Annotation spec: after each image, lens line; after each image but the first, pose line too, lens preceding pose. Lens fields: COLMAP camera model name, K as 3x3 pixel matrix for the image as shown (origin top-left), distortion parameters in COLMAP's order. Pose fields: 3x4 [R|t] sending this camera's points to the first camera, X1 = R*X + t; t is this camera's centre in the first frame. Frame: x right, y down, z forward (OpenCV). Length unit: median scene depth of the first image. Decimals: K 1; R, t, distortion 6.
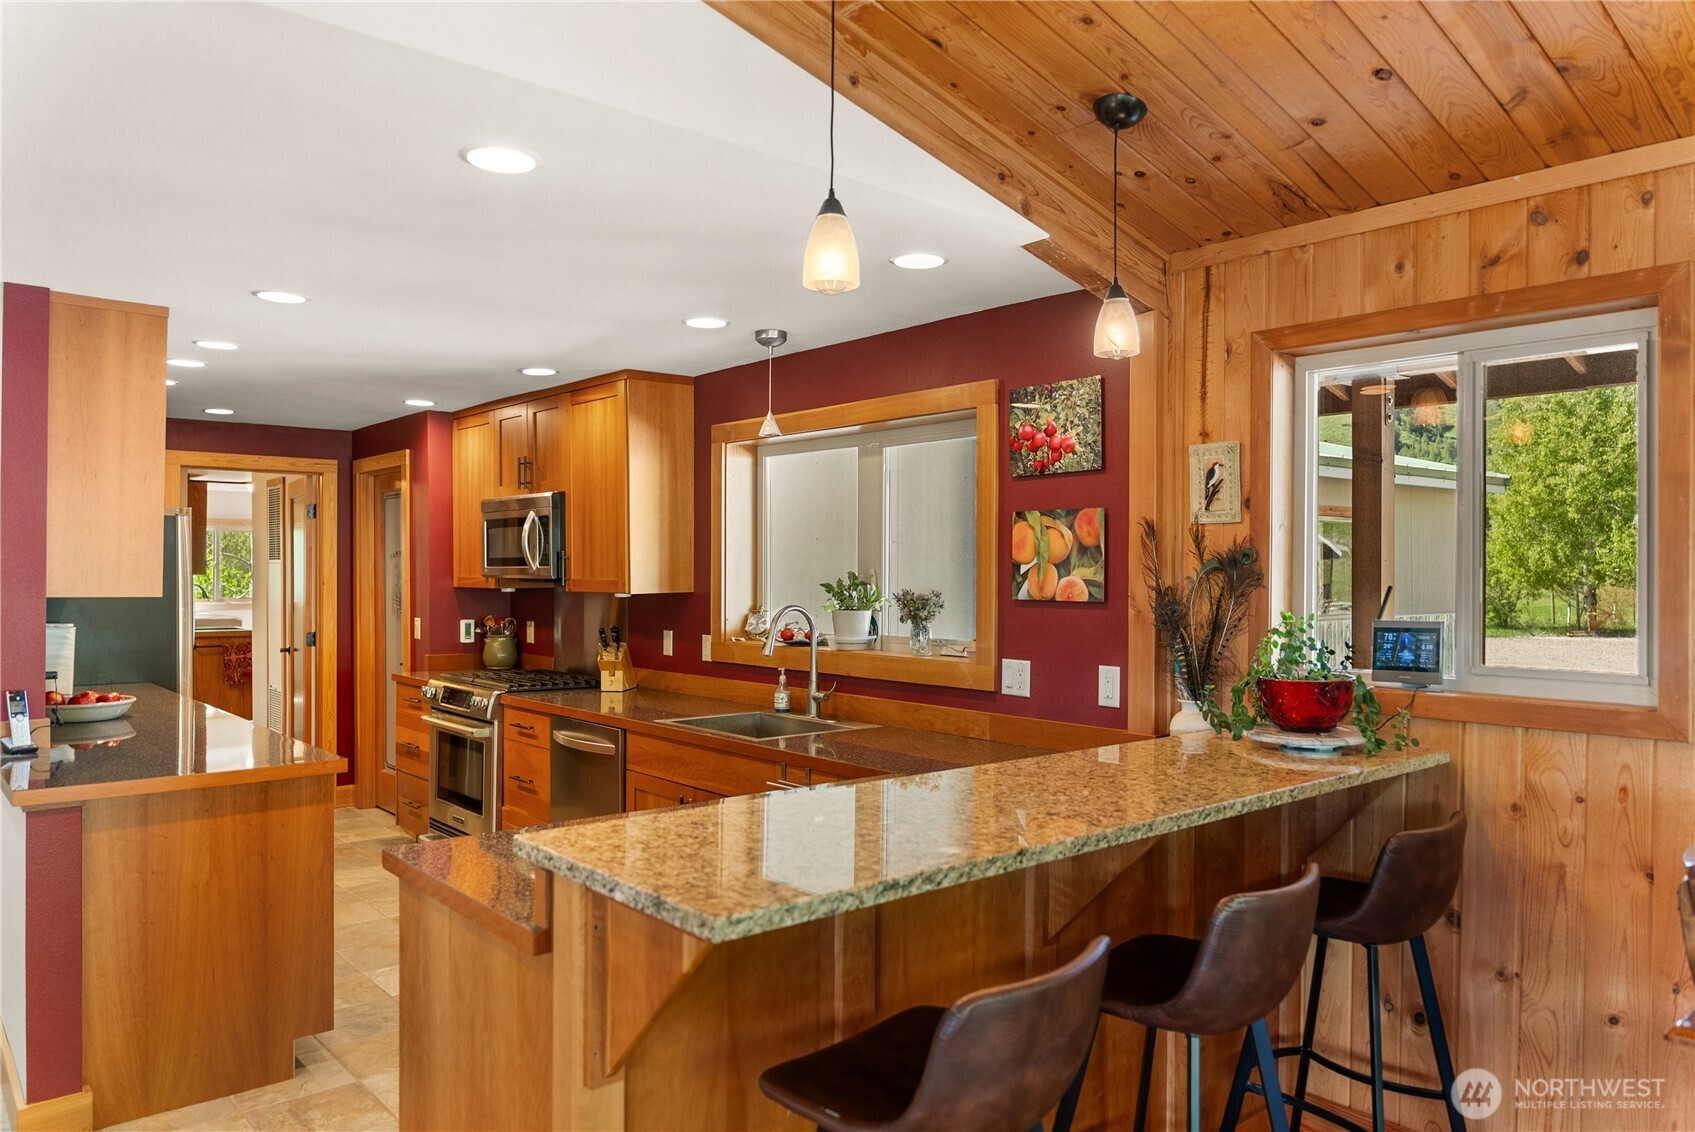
lens RADIAL K [[1159.5, 0, 851.5], [0, 1159.5, 563.8], [0, 0, 1]] dist [-0.010727, -0.005967]
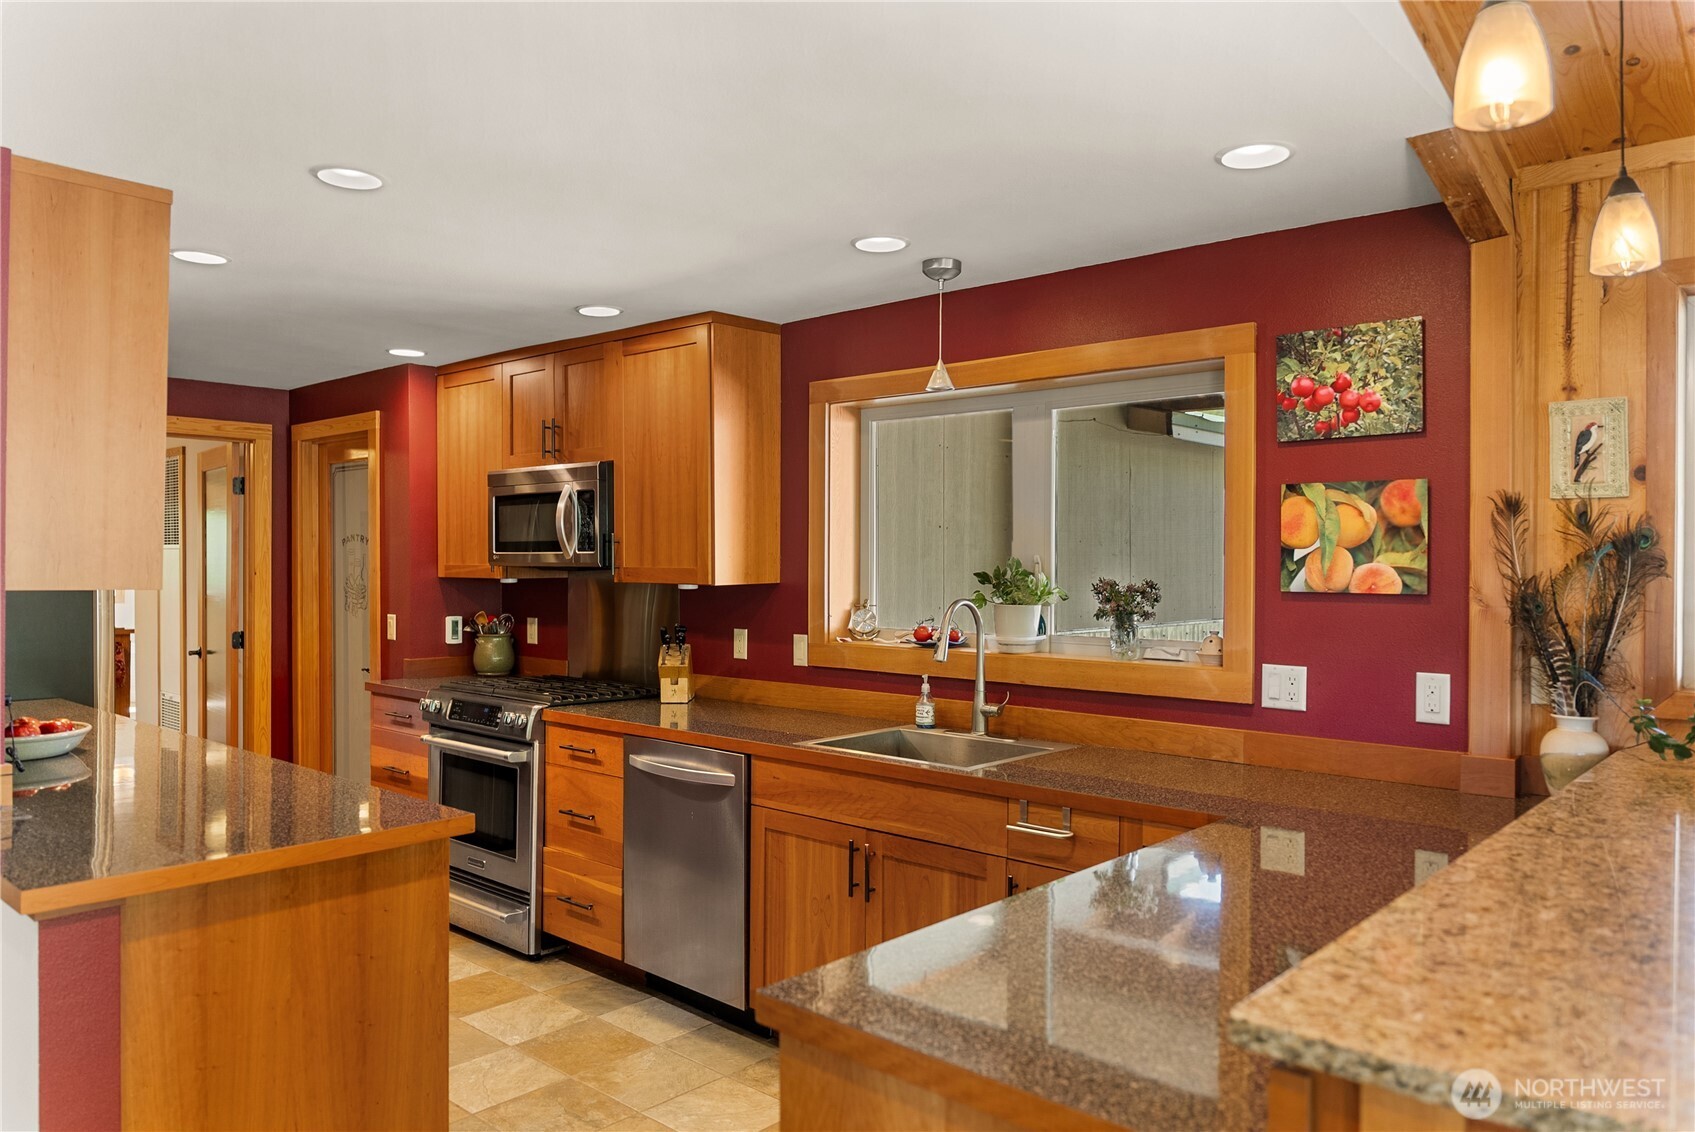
lens RADIAL K [[1159.5, 0, 847.4], [0, 1159.5, 560.2], [0, 0, 1]] dist [-0.010727, -0.005967]
pose [[0.991468, 0.002473, 0.130327, -0.258285], [-0.003004, 0.999988, 0.003880, 0.006085], [-0.130315, -0.004239, 0.991464, 0.219645]]
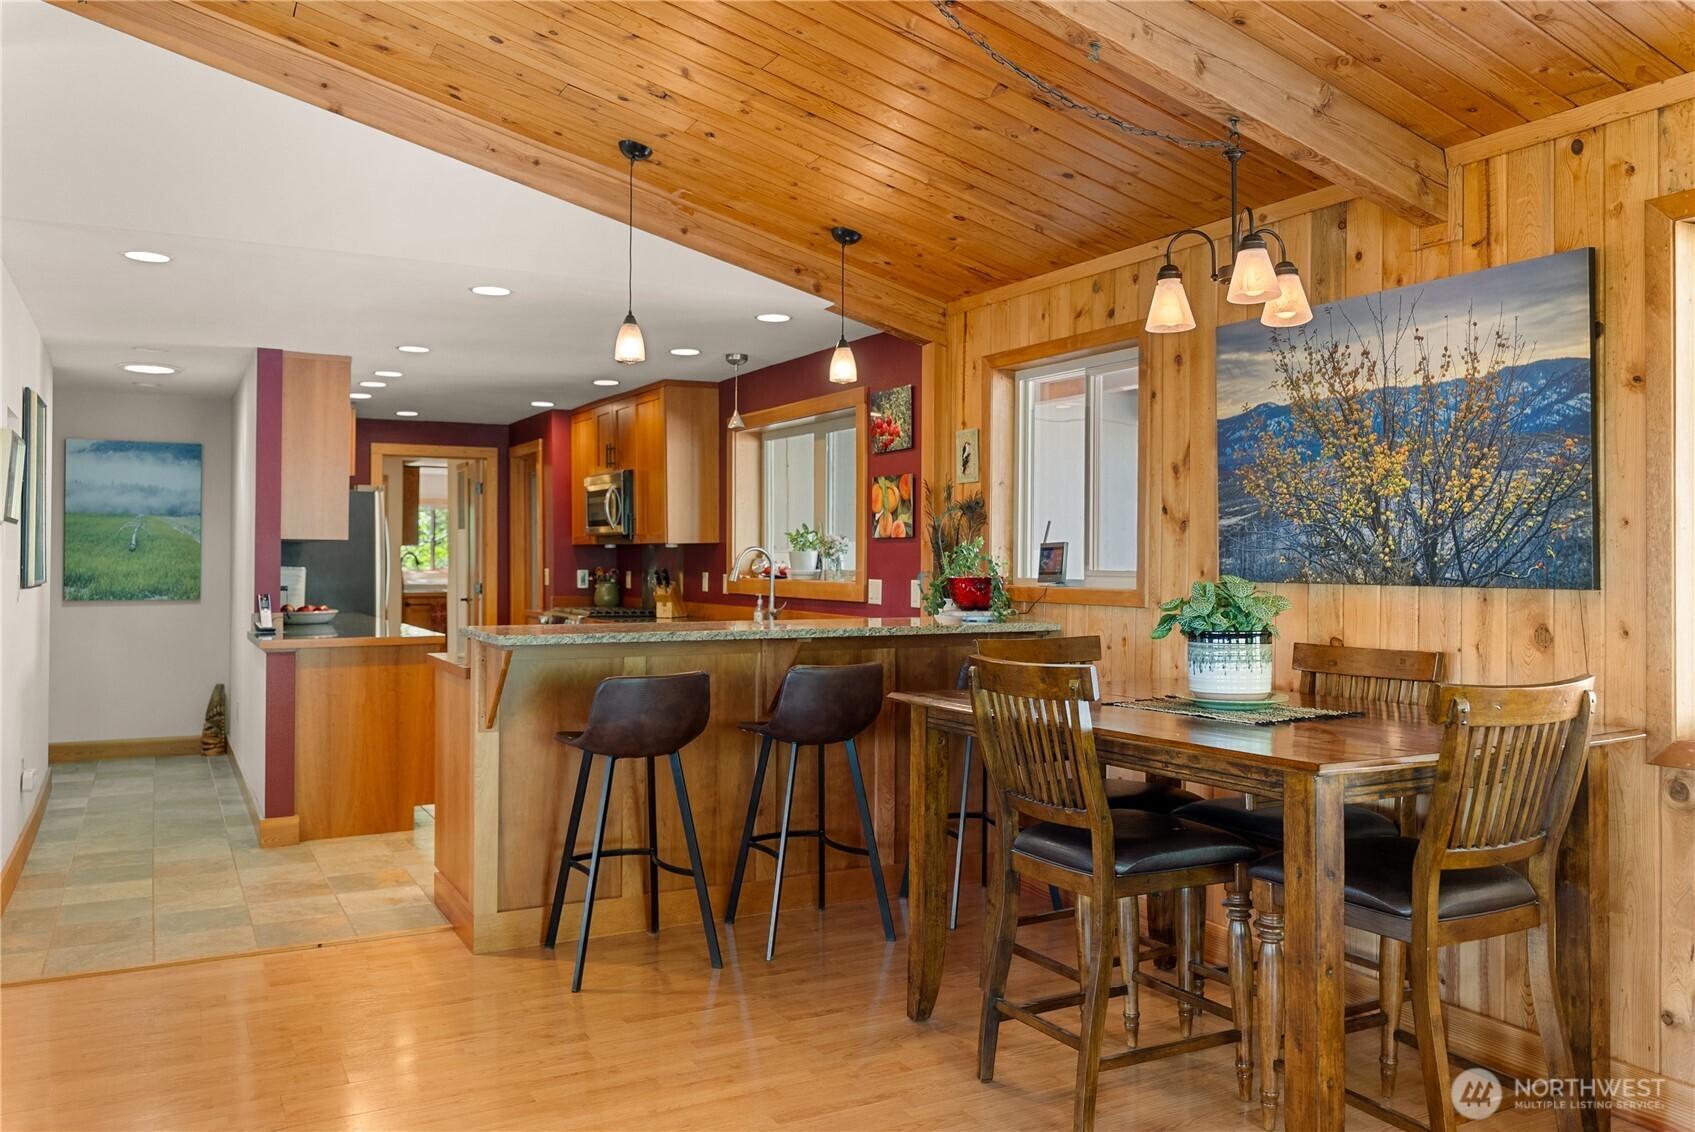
lens RADIAL K [[1300.2, 0, 859.3], [0, 1300.2, 536.3], [0, 0, 1]] dist [-0.000201, -0.007843]
pose [[0.977756, -0.004890, -0.209690, 0.443621], [0.002634, 0.999936, -0.011035, 0.044529], [0.209731, 0.010237, 0.977706, -0.571066]]
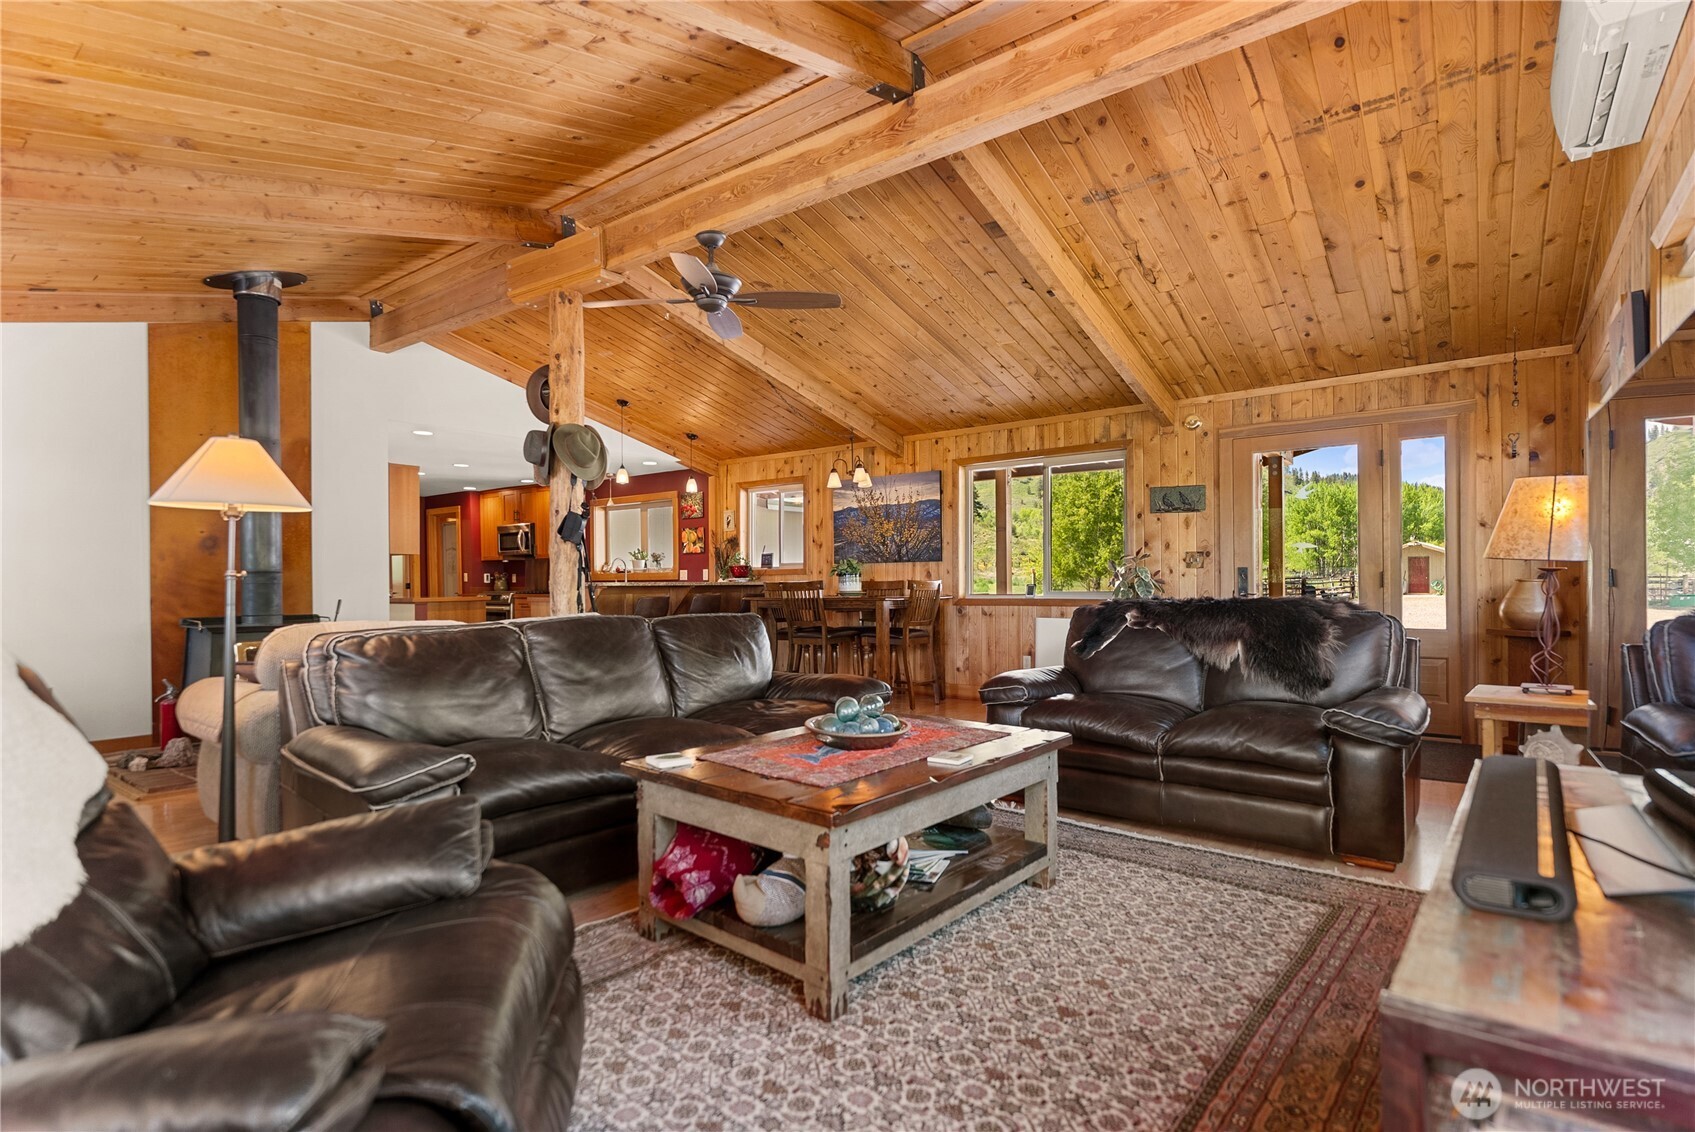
lens RADIAL K [[839.0, 0, 867.0], [0, 839.0, 589.3], [0, 0, 1]] dist [-0.000384, -0.000615]
pose [[0.975223, -0.015778, 0.220662, 0.116646], [0.012507, 0.999790, 0.016213, 0.102086], [-0.220871, -0.013051, 0.975216, -1.567134]]
